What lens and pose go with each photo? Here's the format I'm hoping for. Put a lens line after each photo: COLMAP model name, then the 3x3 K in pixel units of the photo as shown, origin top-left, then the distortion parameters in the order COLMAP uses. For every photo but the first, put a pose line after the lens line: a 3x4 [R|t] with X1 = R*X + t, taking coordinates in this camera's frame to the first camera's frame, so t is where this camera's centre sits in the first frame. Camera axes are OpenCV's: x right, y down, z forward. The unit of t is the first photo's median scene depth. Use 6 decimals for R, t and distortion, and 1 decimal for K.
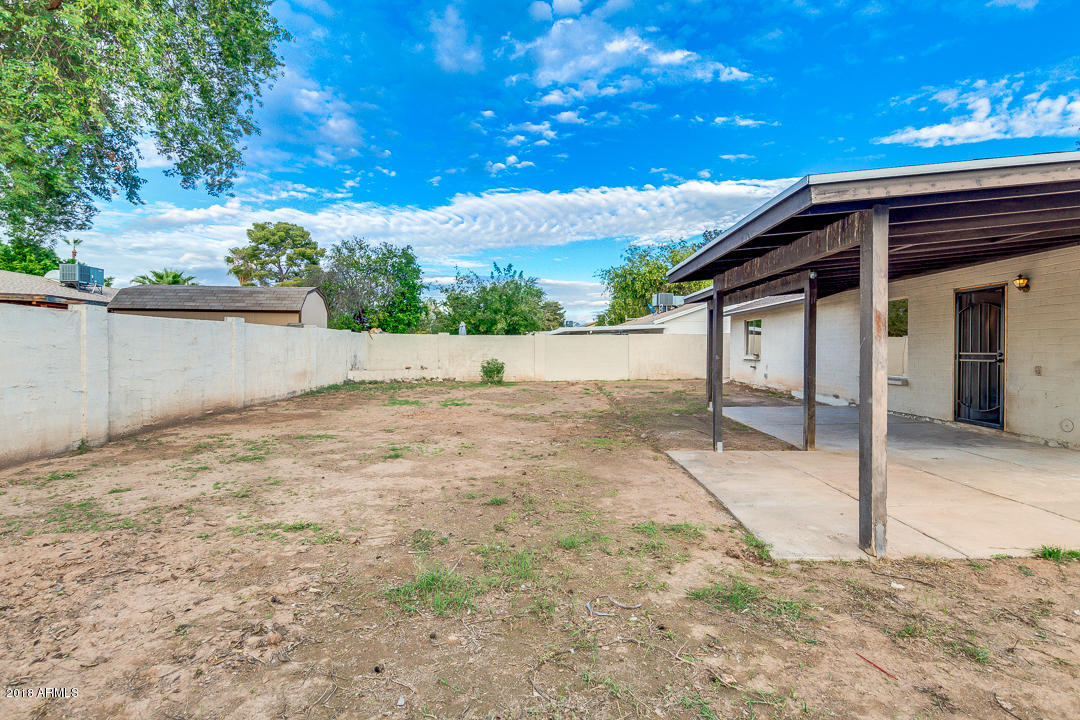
lens RADIAL K [[529.6, 0, 540.0], [0, 529.6, 356.9], [0, 0, 1]] dist [0.004749, -0.000306]
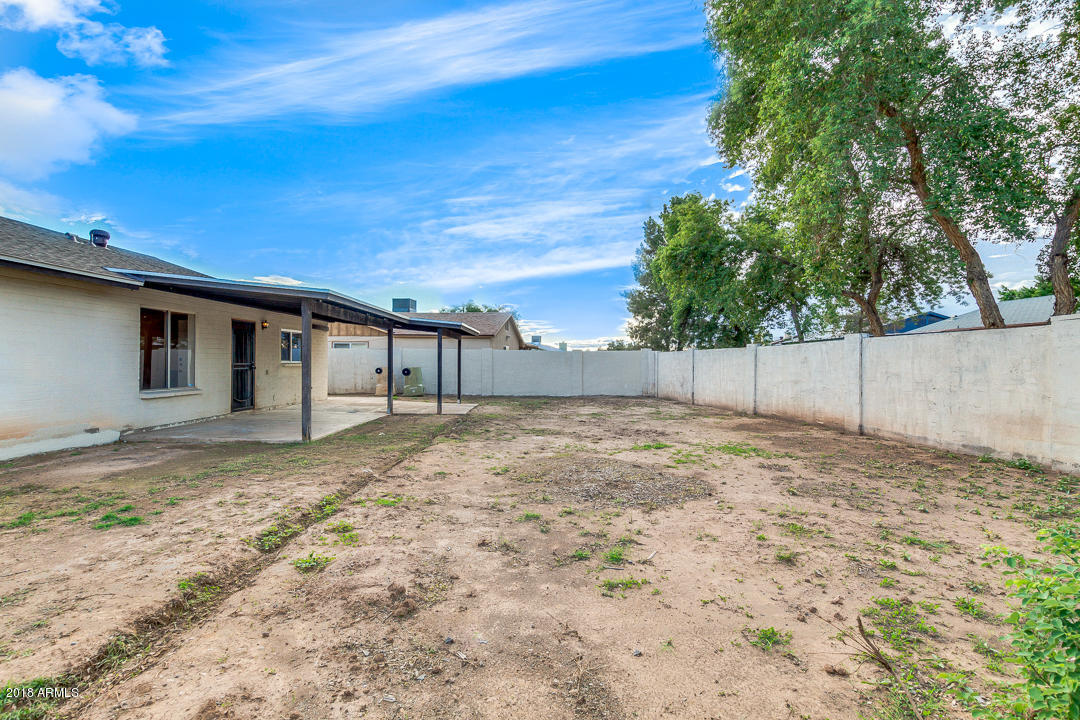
lens RADIAL K [[529.6, 0, 540.0], [0, 529.6, 358.2], [0, 0, 1]] dist [0.004749, -0.000306]
pose [[-0.999941, -0.009391, -0.005403, -0.020375], [-0.009454, 0.999886, 0.011748, -0.045769], [0.005292, 0.011799, -0.999916, 2.417864]]
